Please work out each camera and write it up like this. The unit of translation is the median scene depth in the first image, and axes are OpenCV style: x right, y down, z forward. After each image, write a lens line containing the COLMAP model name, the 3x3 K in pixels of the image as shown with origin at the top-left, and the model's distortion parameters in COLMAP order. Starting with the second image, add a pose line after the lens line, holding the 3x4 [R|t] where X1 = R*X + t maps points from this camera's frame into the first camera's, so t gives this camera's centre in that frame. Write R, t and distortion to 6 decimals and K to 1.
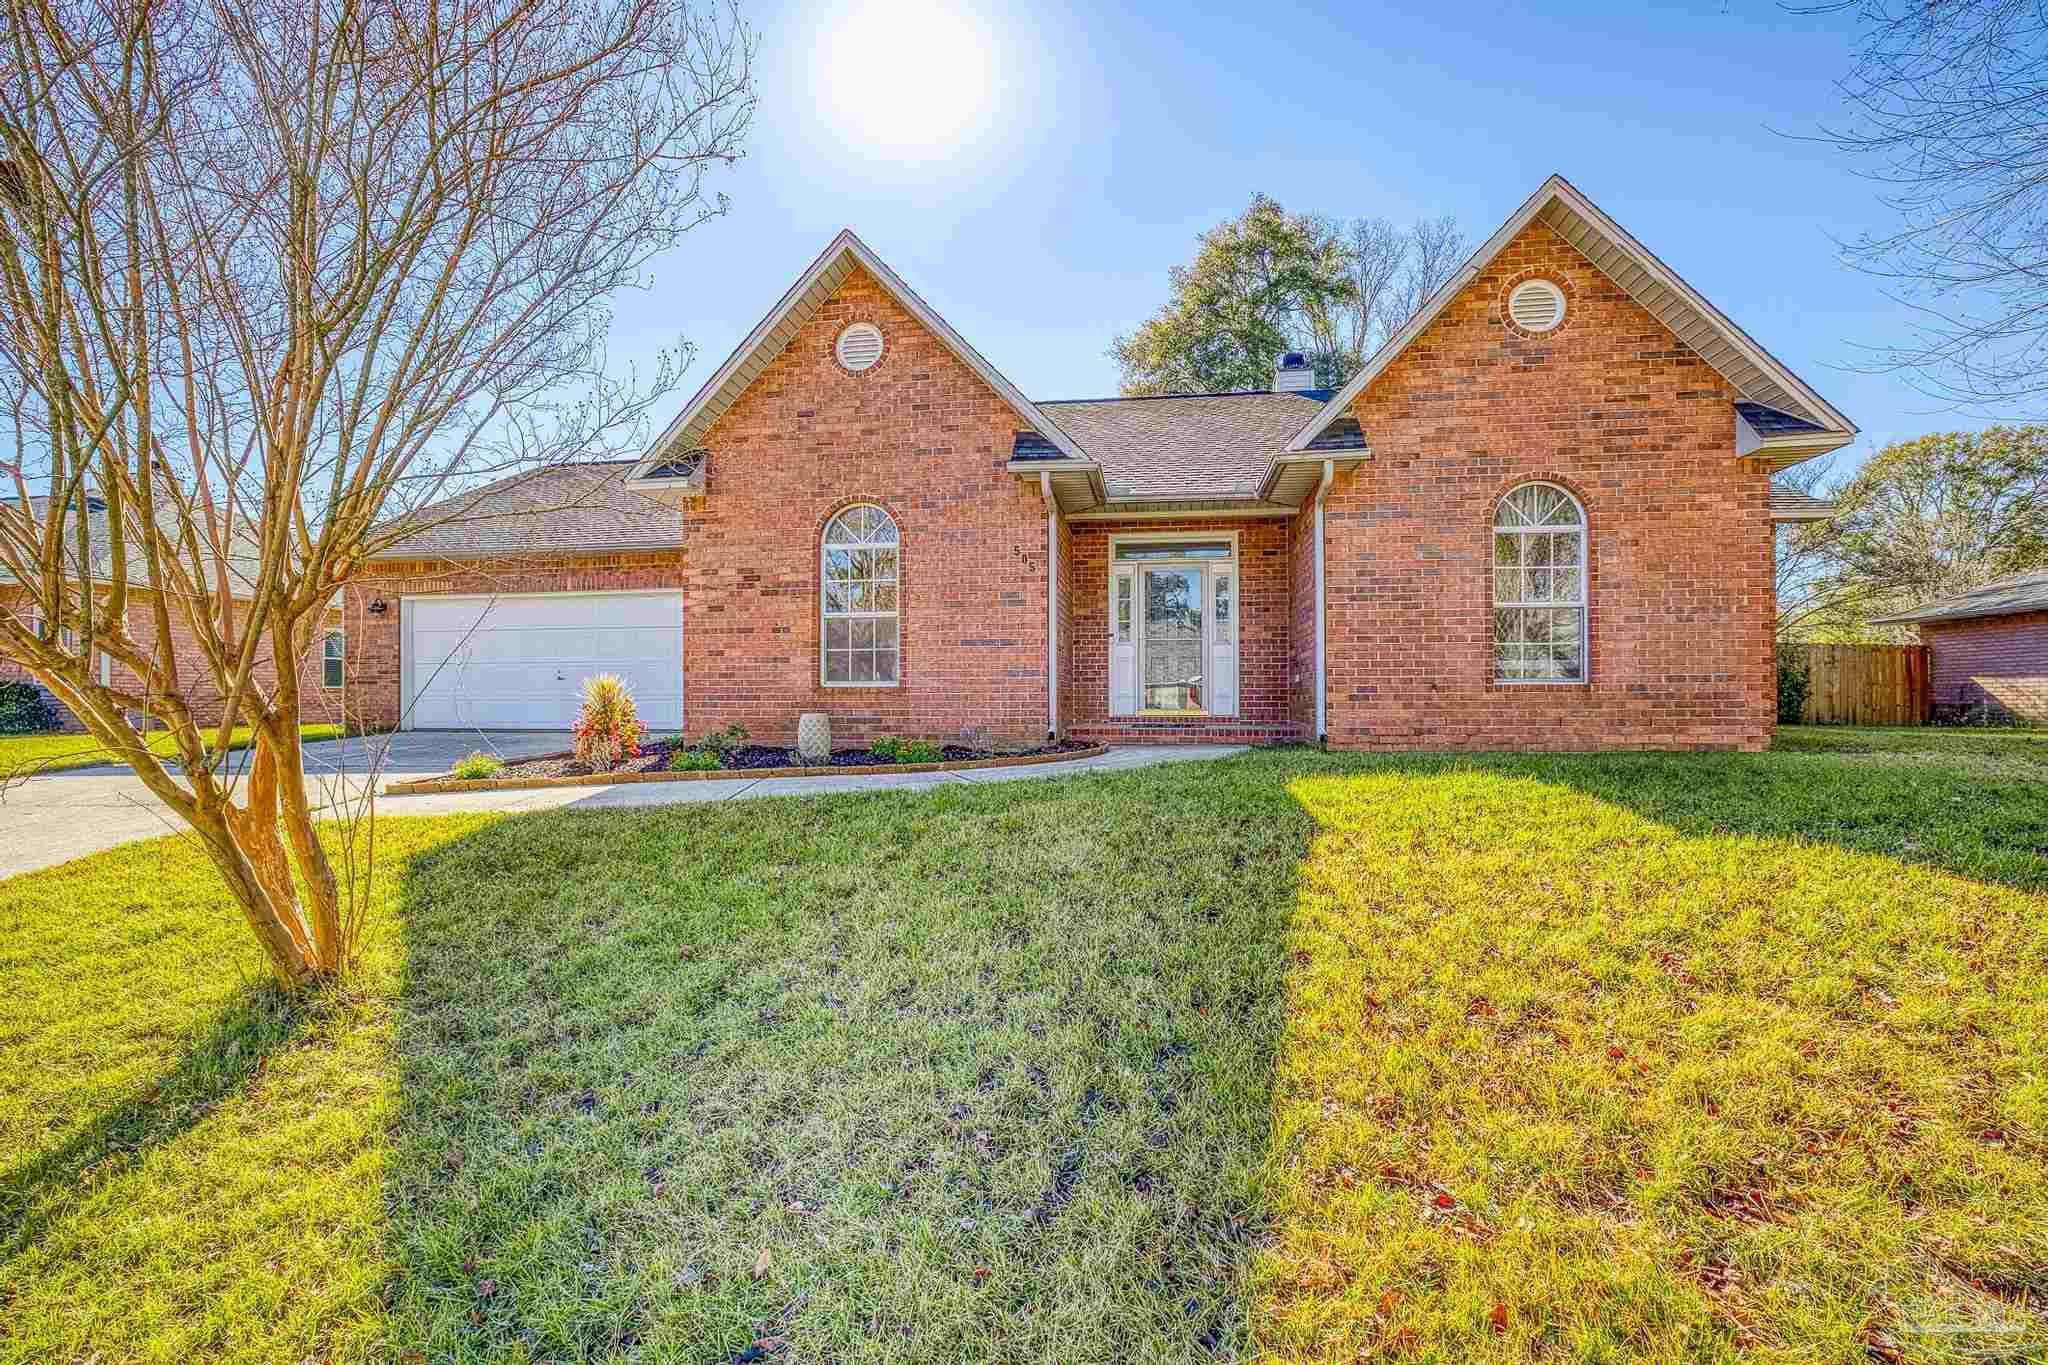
lens RADIAL K [[889.0, 0, 1019.1], [0, 889.0, 704.1], [0, 0, 1]] dist [-0.057417, 0.022275]
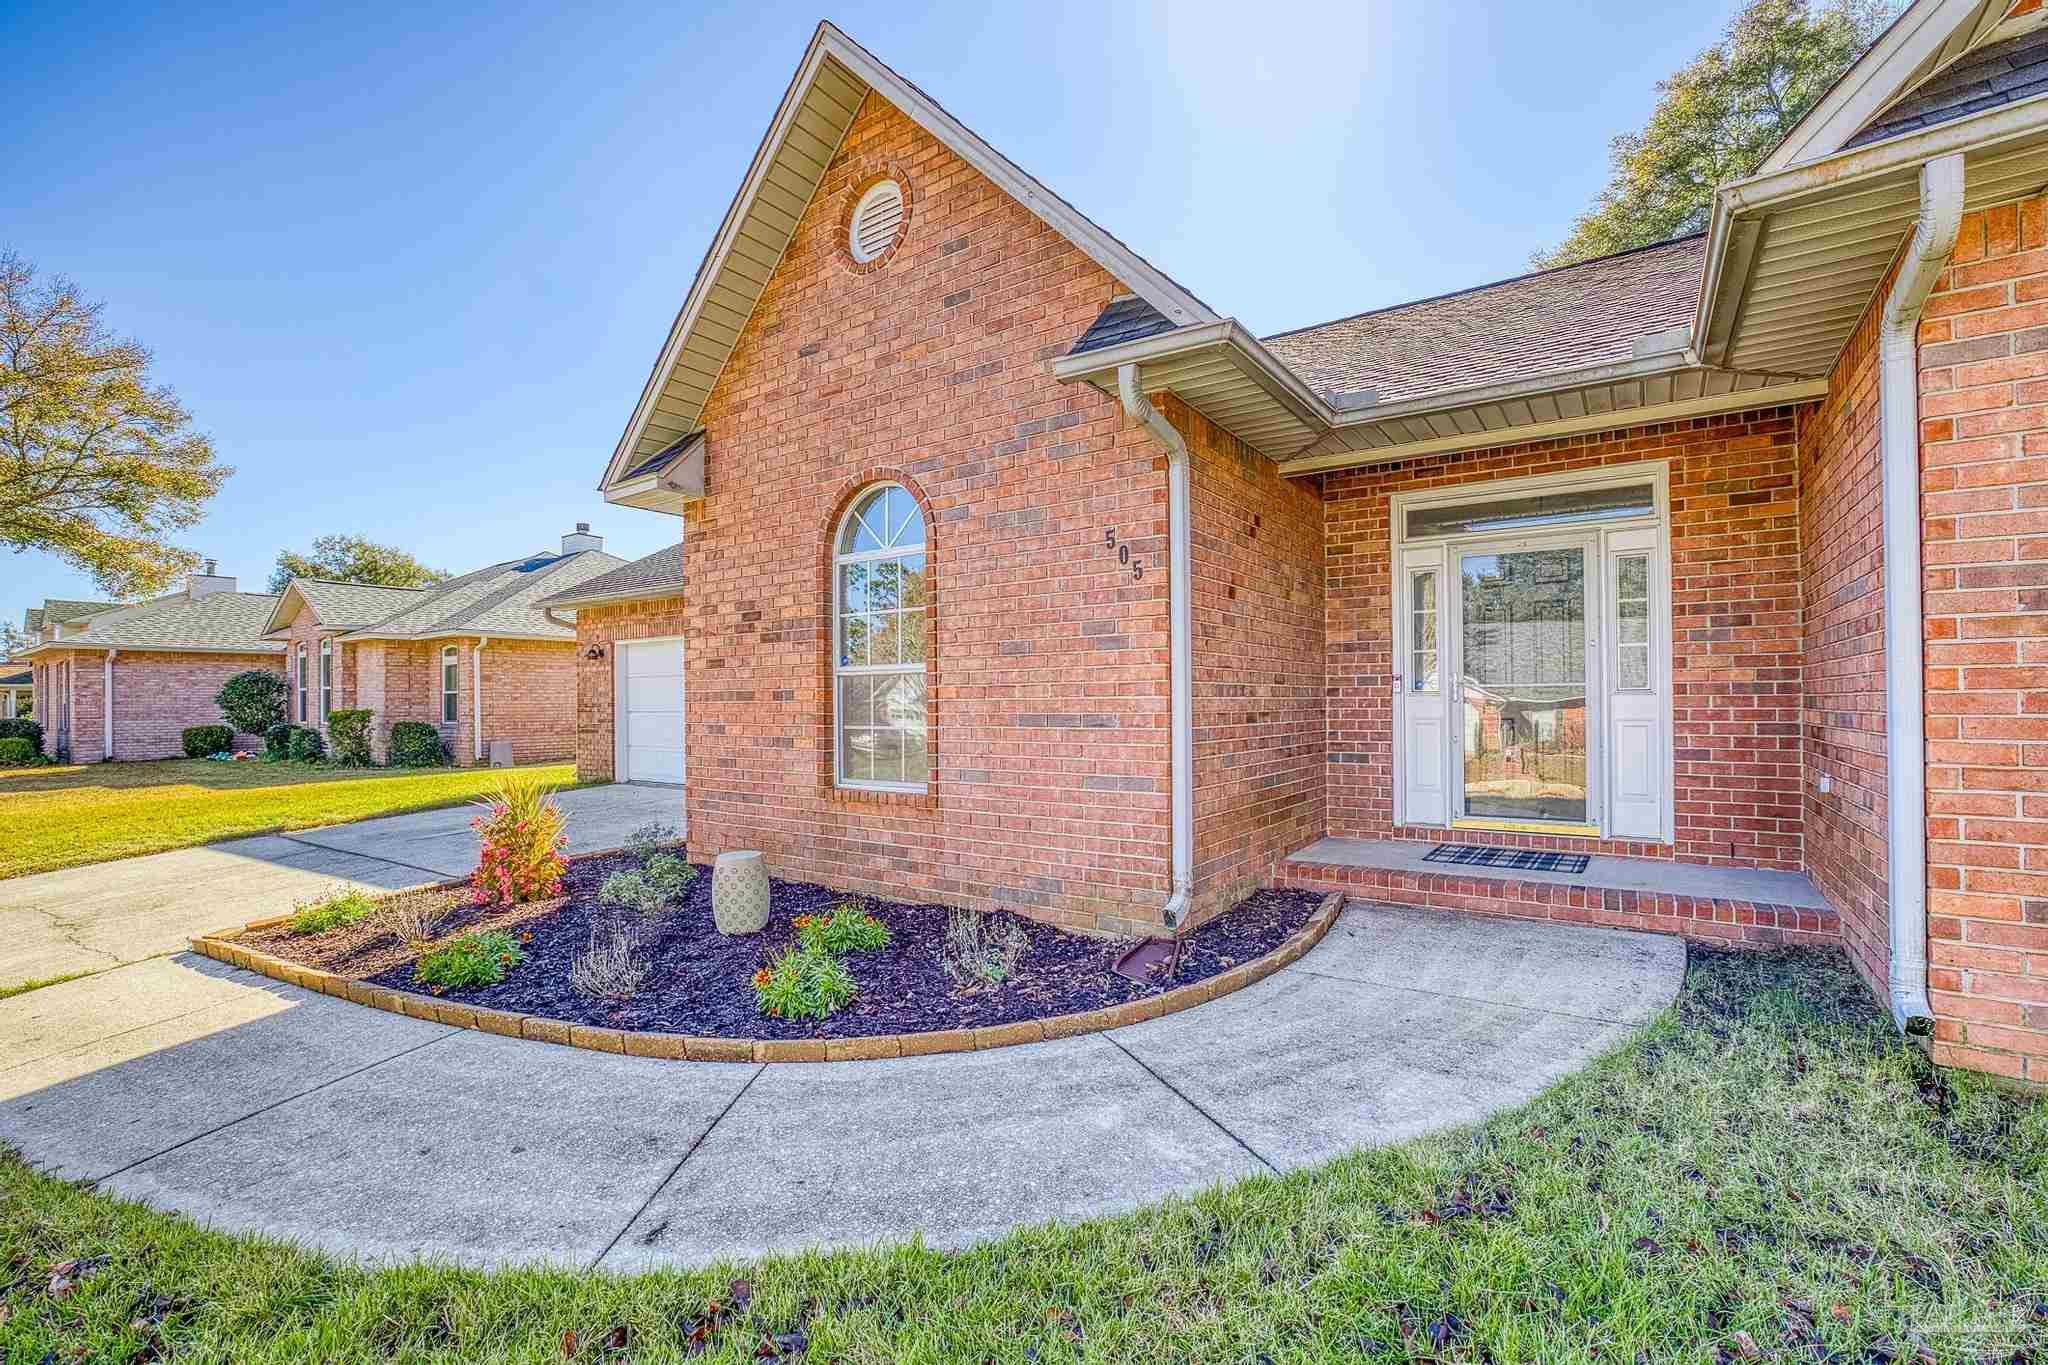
lens RADIAL K [[889.0, 0, 1019.1], [0, 889.0, 704.1], [0, 0, 1]] dist [-0.057417, 0.022275]
pose [[0.896707, -0.005922, -0.442584, 0.166289], [0.004196, 0.999979, -0.004878, -0.074223], [0.442604, 0.002517, 0.896714, 0.506855]]
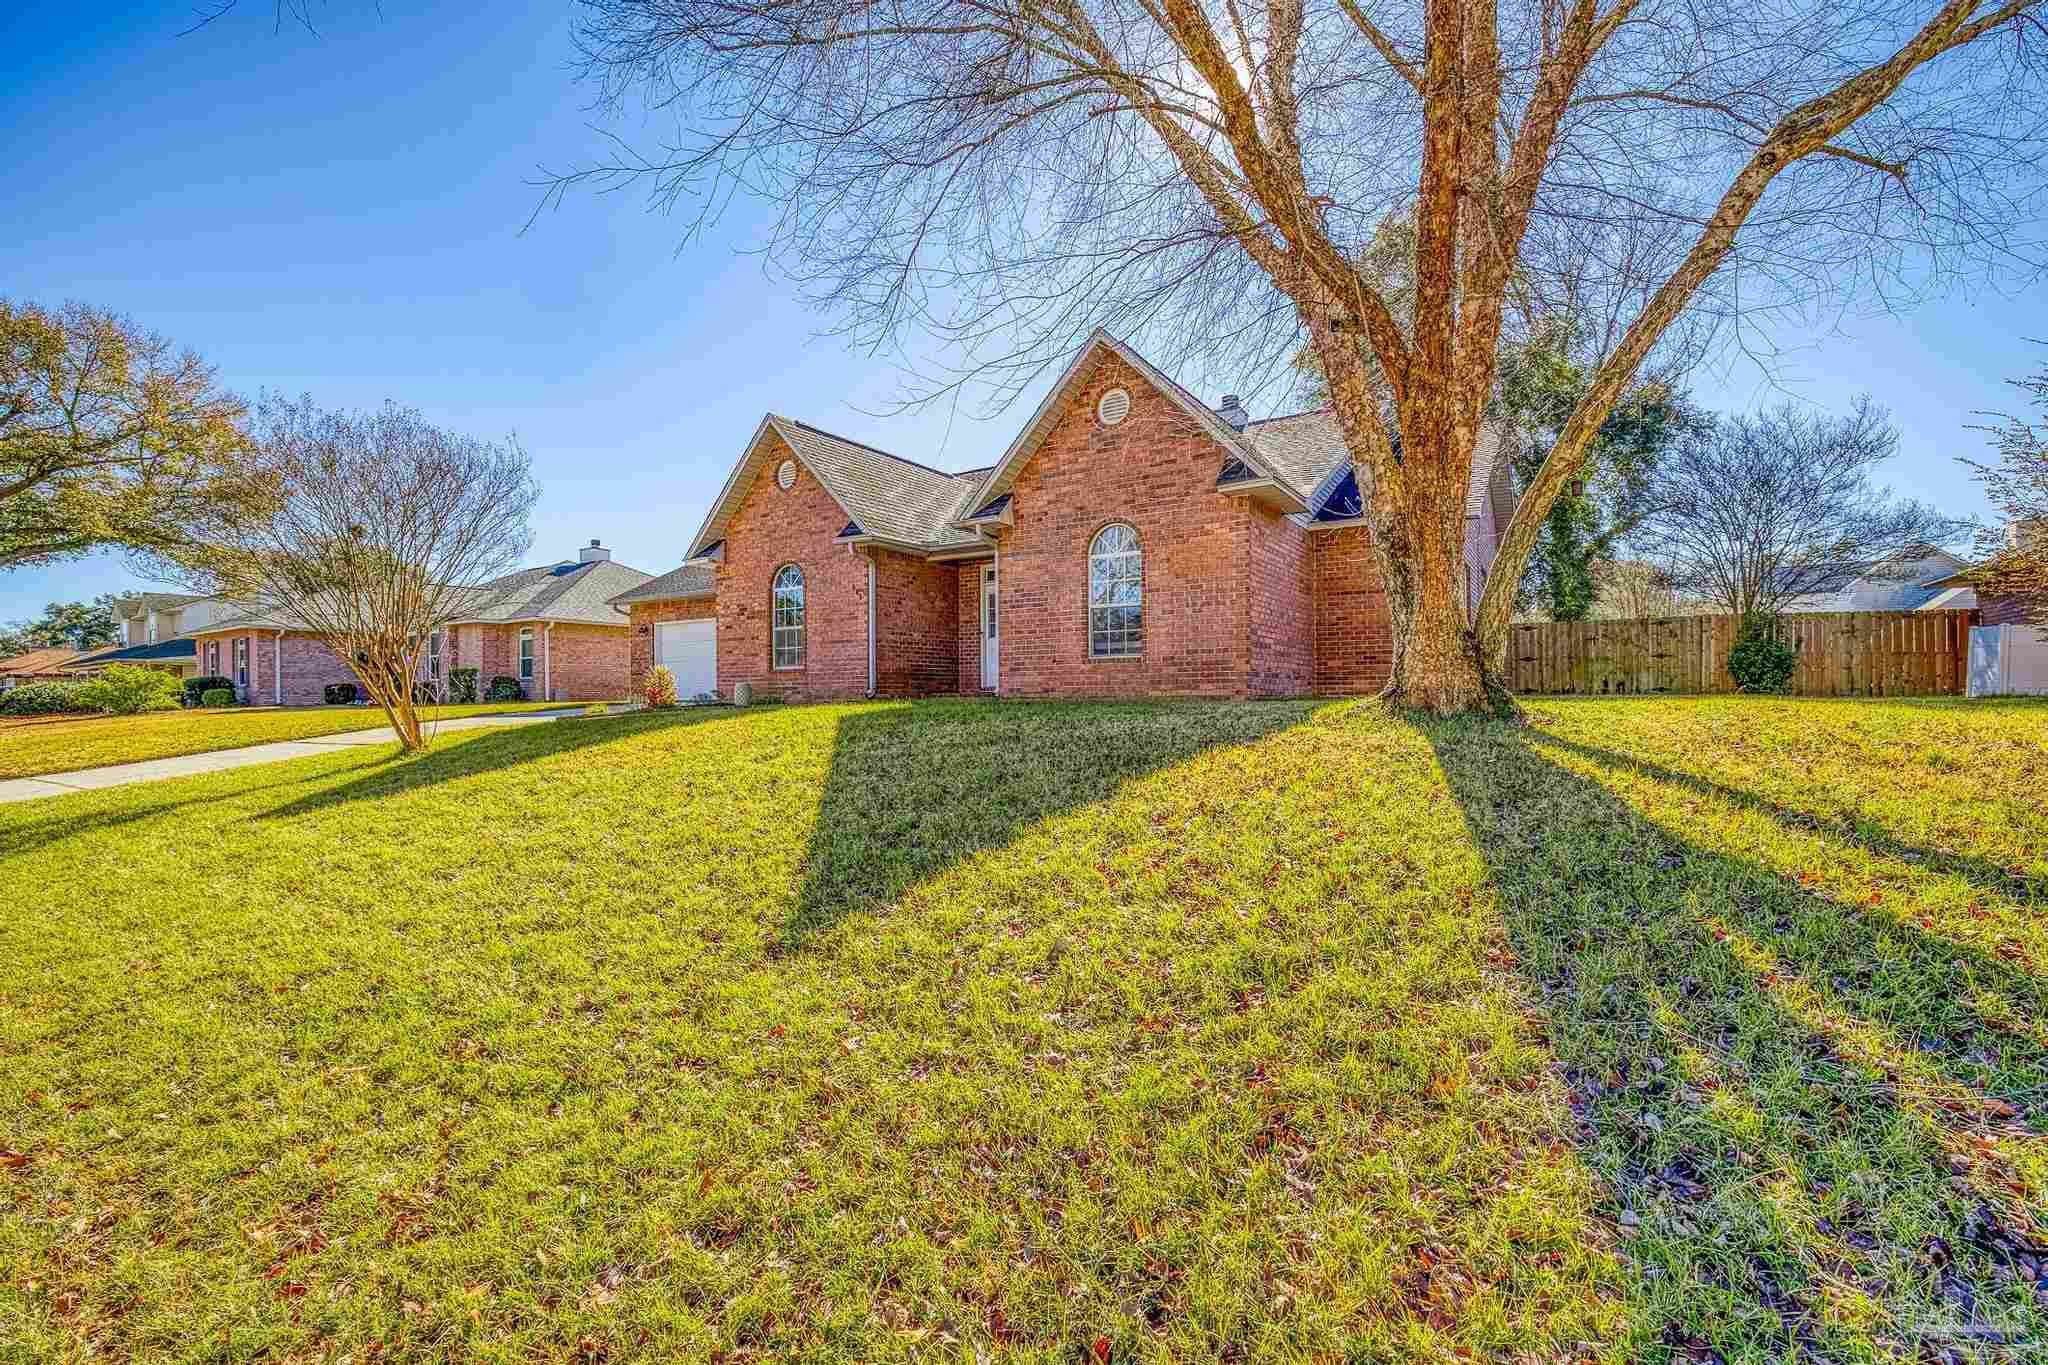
lens RADIAL K [[889.0, 0, 1019.1], [0, 889.0, 704.1], [0, 0, 1]] dist [-0.057417, 0.022275]
pose [[0.916729, -0.002448, -0.399501, 0.930799], [0.003779, 0.999990, 0.002543, 0.046299], [0.399491, -0.003841, 0.916729, -0.417978]]
